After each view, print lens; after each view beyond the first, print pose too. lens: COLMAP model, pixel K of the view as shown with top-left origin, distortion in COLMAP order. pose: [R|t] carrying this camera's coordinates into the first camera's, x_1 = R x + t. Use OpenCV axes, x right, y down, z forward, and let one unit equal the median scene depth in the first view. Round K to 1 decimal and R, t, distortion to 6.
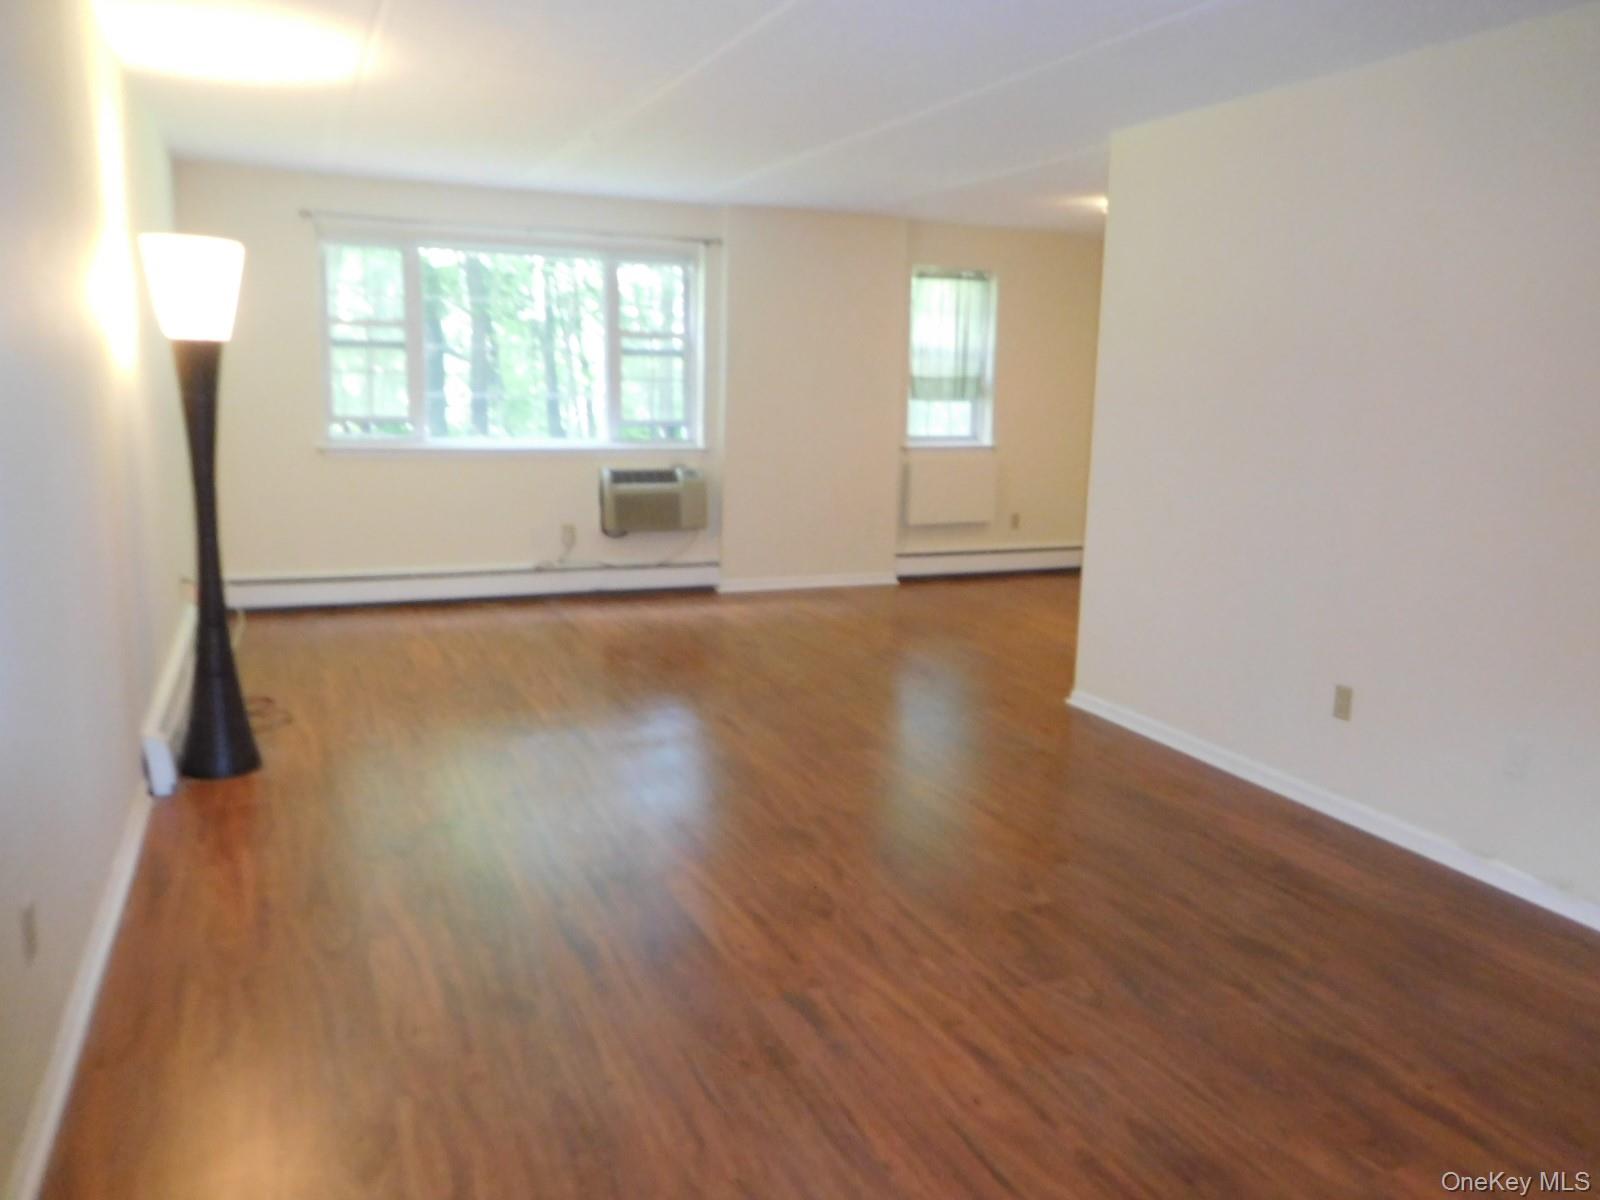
lens RADIAL K [[1170.0, 0, 805.9], [0, 1170.0, 593.7], [0, 0, 1]] dist [-0.024876, -0.005910]
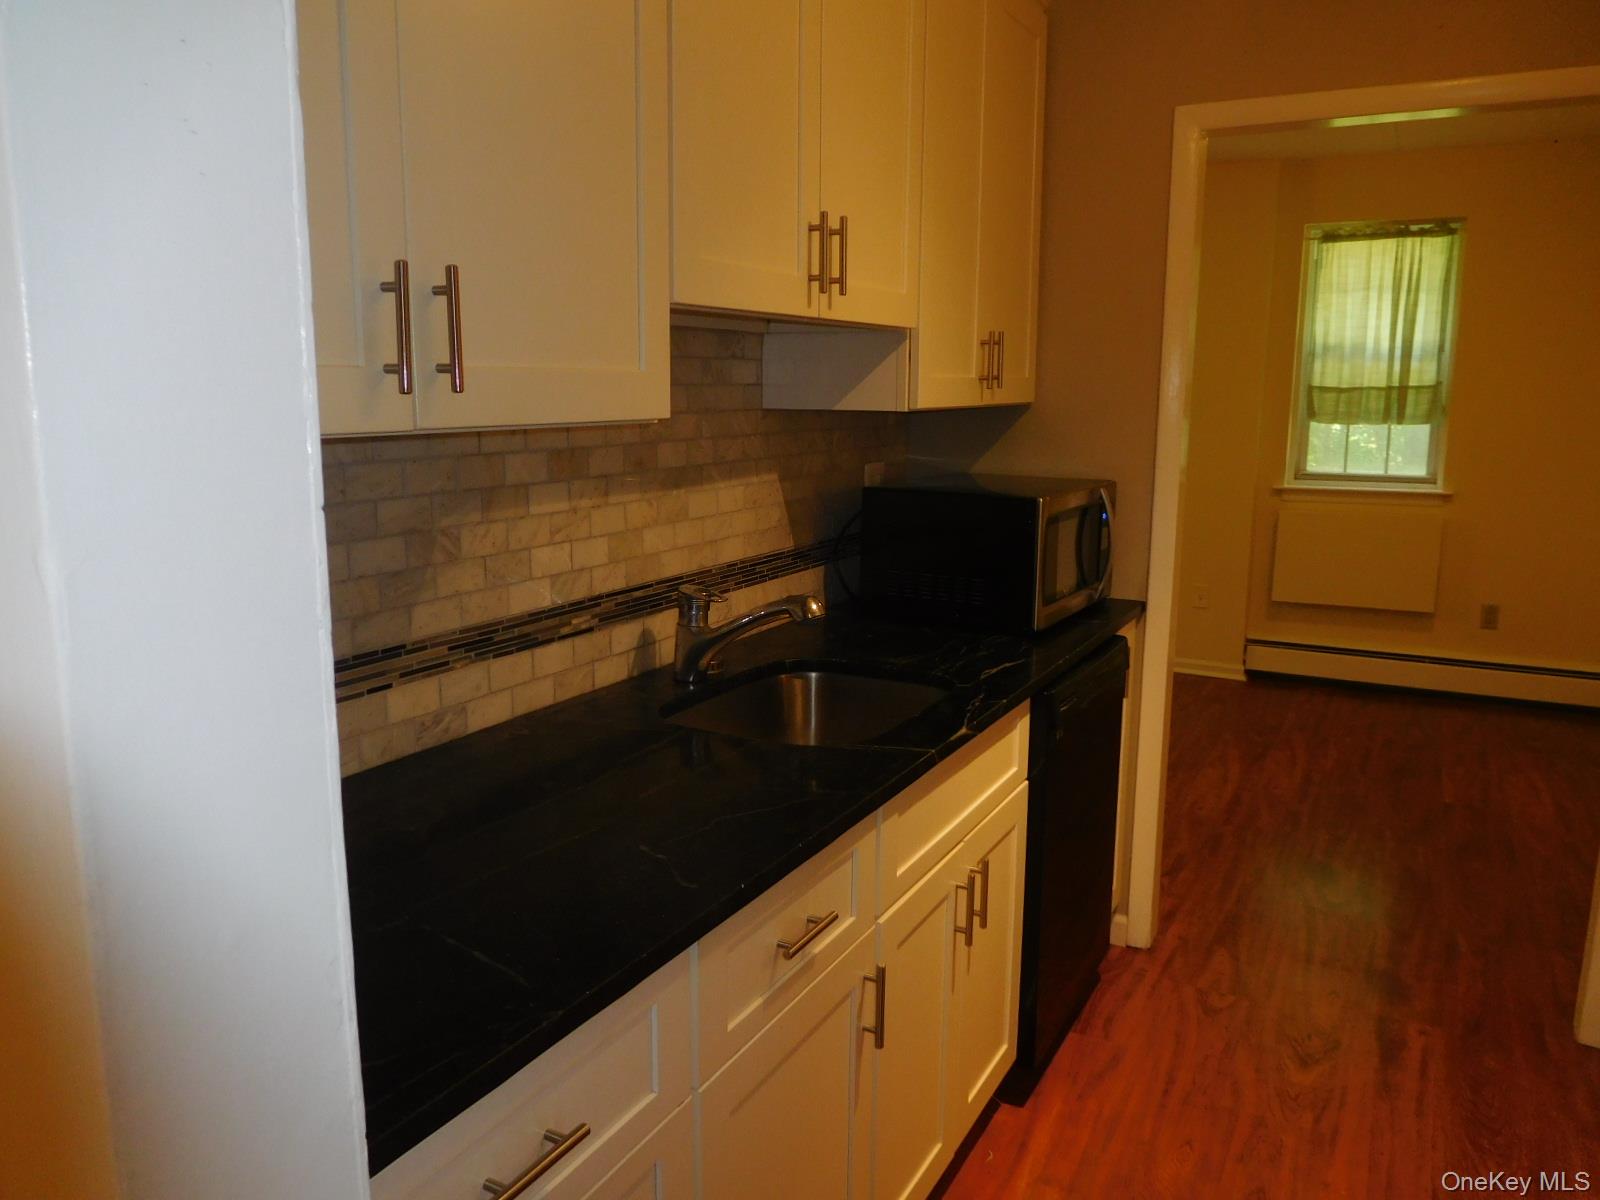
lens RADIAL K [[1170.0, 0, 790.1], [0, 1170.0, 605.0], [0, 0, 1]] dist [-0.024876, -0.005910]
pose [[0.586269, 0.121866, -0.800898, 0.473941], [-0.142595, 0.988709, 0.046062, -0.047055], [0.797468, 0.087199, 0.597026, 0.359009]]
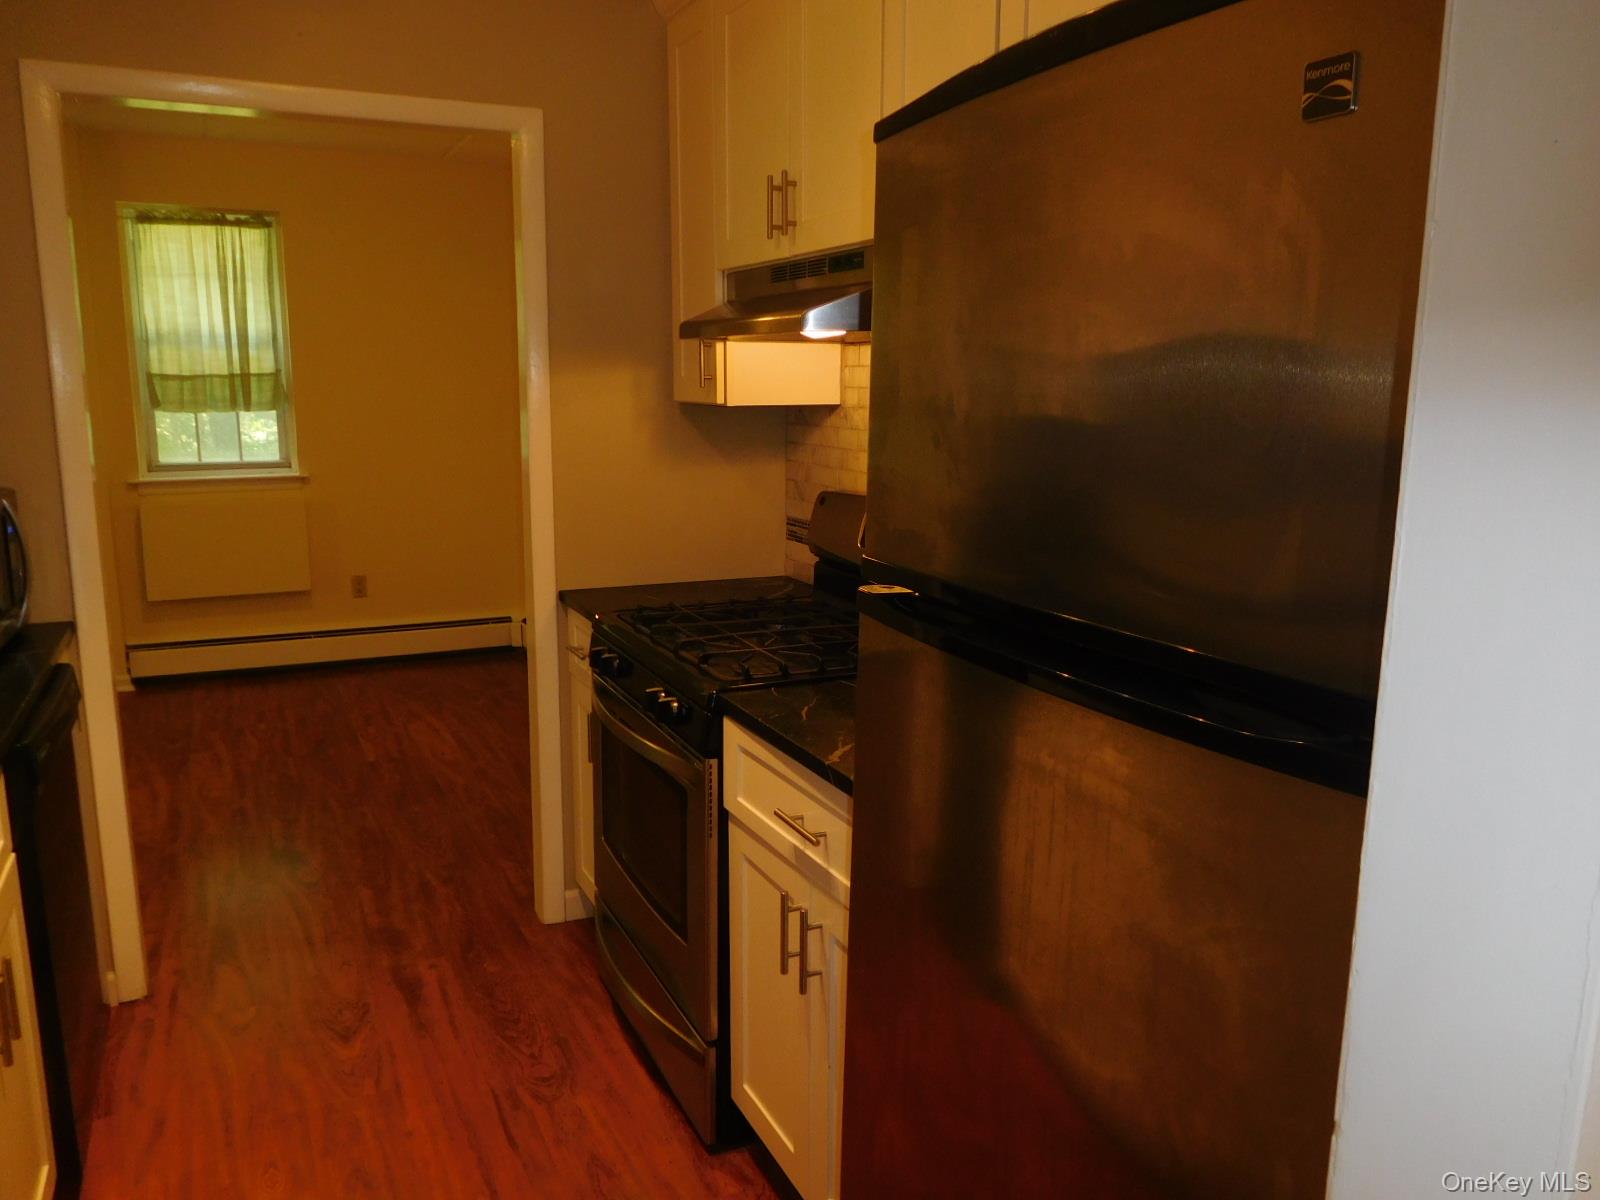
lens RADIAL K [[1170.0, 0, 806.1], [0, 1170.0, 609.0], [0, 0, 1]] dist [-0.024876, -0.005910]
pose [[0.999819, -0.018478, 0.004577, 0.453776], [0.018484, 0.999828, -0.001311, -0.046526], [-0.004552, 0.001396, 0.999989, 0.347457]]
